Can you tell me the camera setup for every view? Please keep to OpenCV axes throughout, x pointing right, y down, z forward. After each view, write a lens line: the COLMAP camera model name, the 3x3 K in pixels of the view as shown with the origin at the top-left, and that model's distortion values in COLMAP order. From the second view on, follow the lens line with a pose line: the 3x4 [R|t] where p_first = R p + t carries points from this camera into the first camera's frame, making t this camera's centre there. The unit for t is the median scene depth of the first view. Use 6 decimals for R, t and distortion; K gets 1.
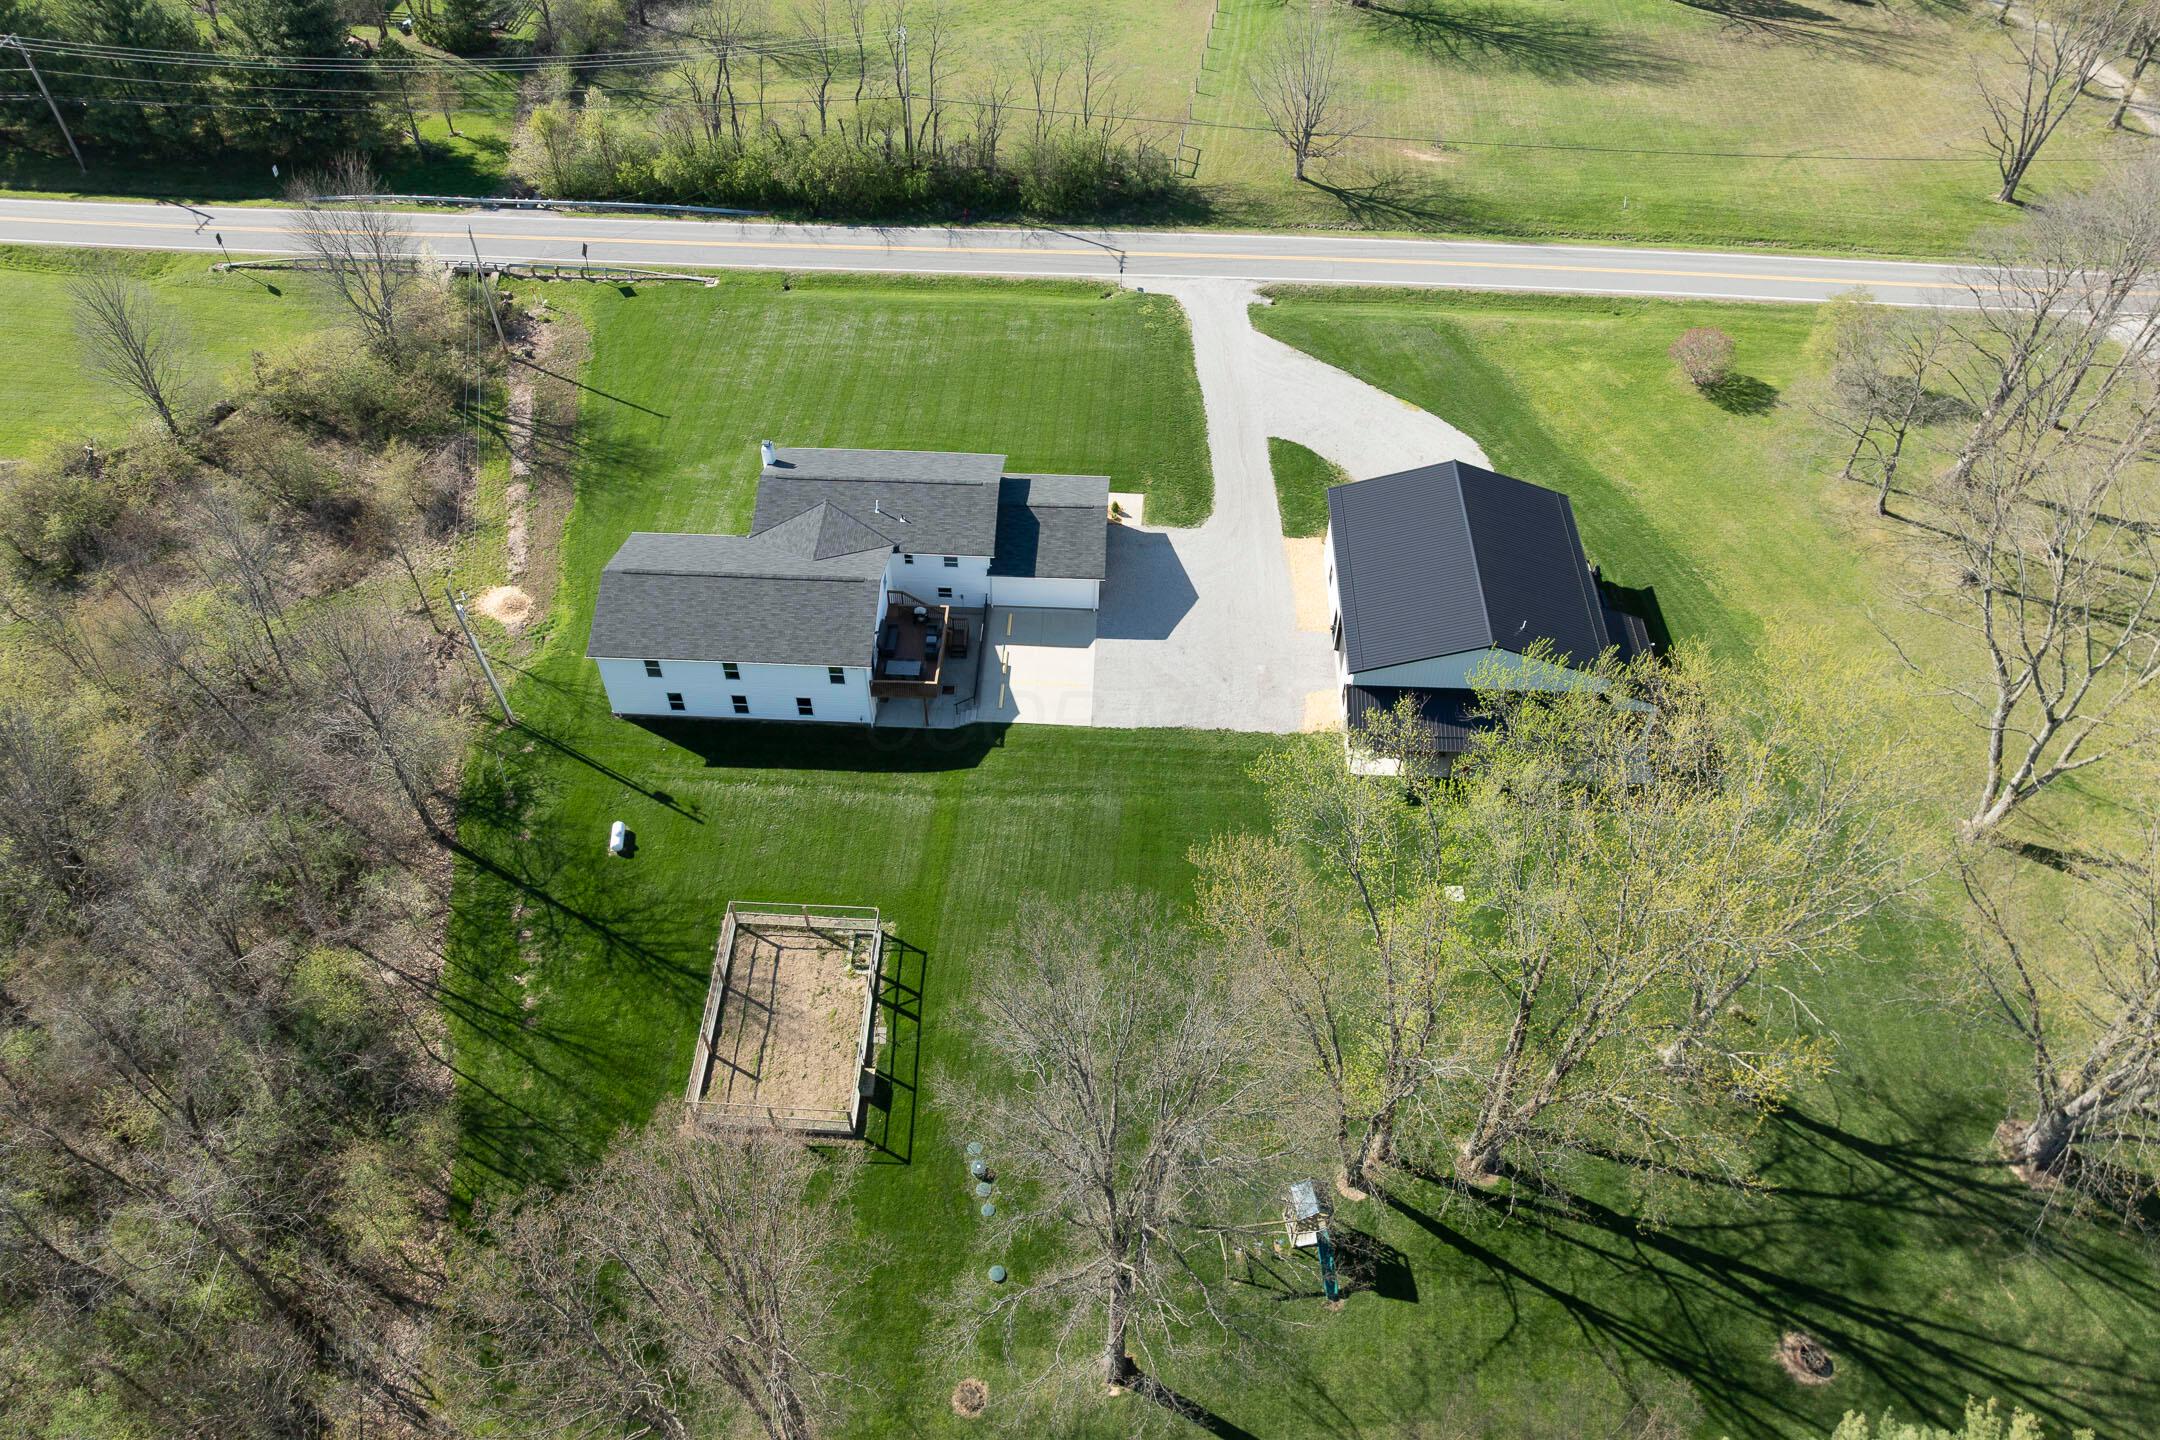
lens RADIAL K [[1516.3, 0, 1080.0], [0, 1516.3, 720.0], [0, 0, 1]] dist [-0.037735, 0.003393]
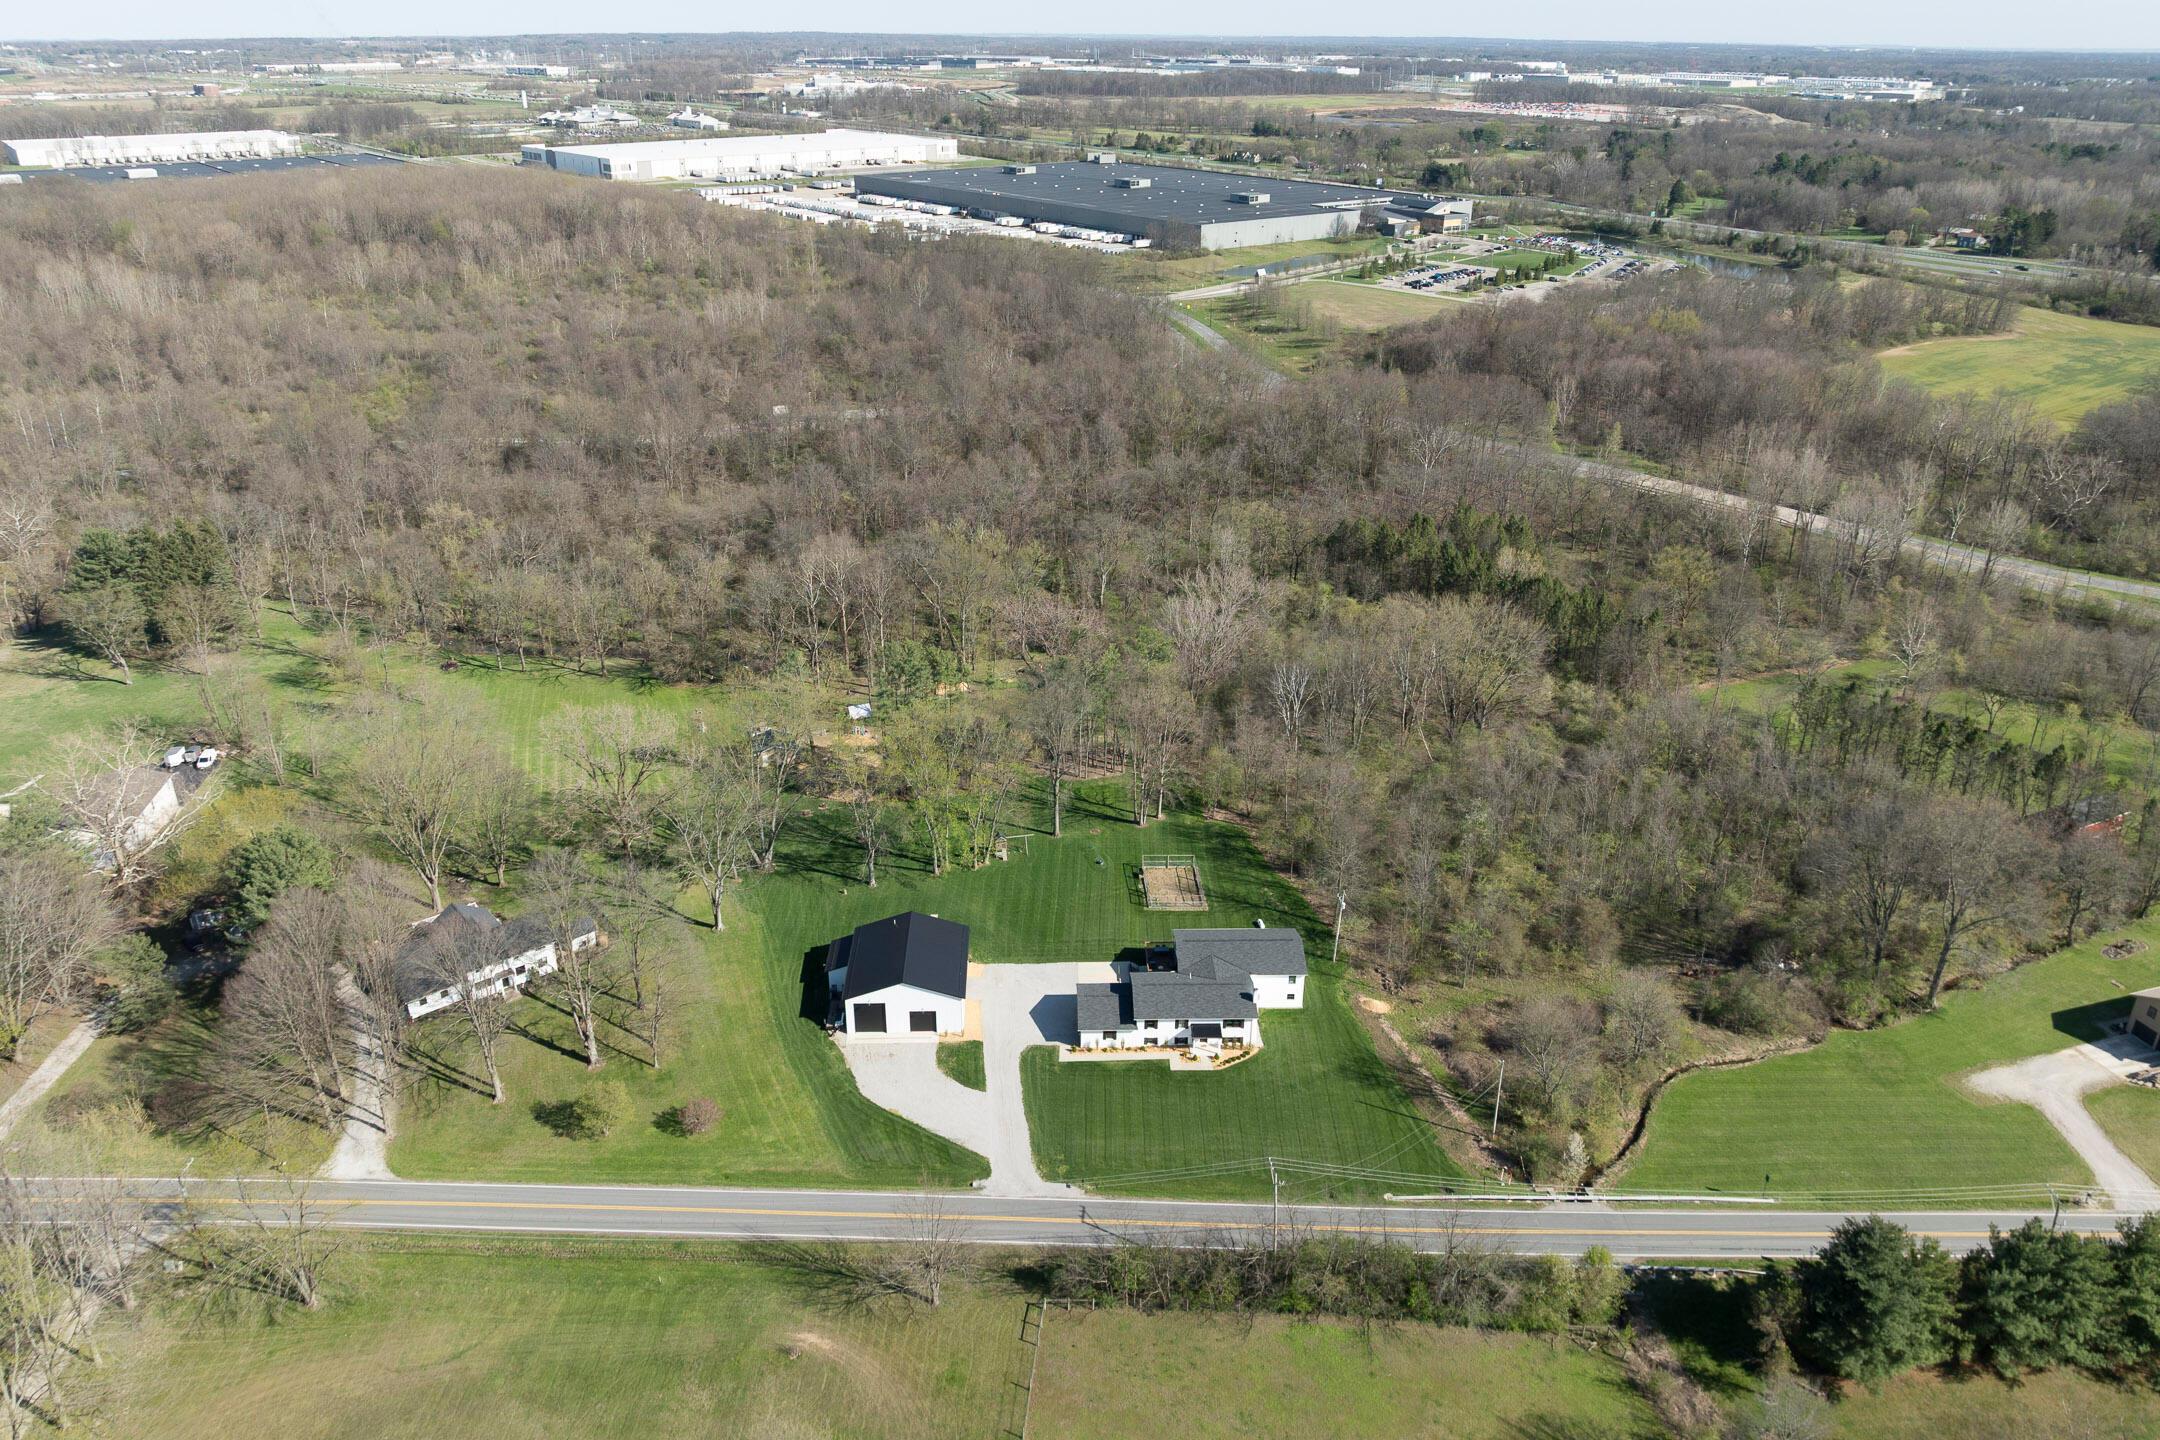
lens RADIAL K [[1516.3, 0, 1080.0], [0, 1516.3, 720.0], [0, 0, 1]] dist [-0.037735, 0.003393]
pose [[-0.997593, 0.020939, -0.066110, 0.127429], [-0.056520, 0.306857, 0.950076, -1.965569], [0.040180, 0.951525, -0.304935, 1.167635]]
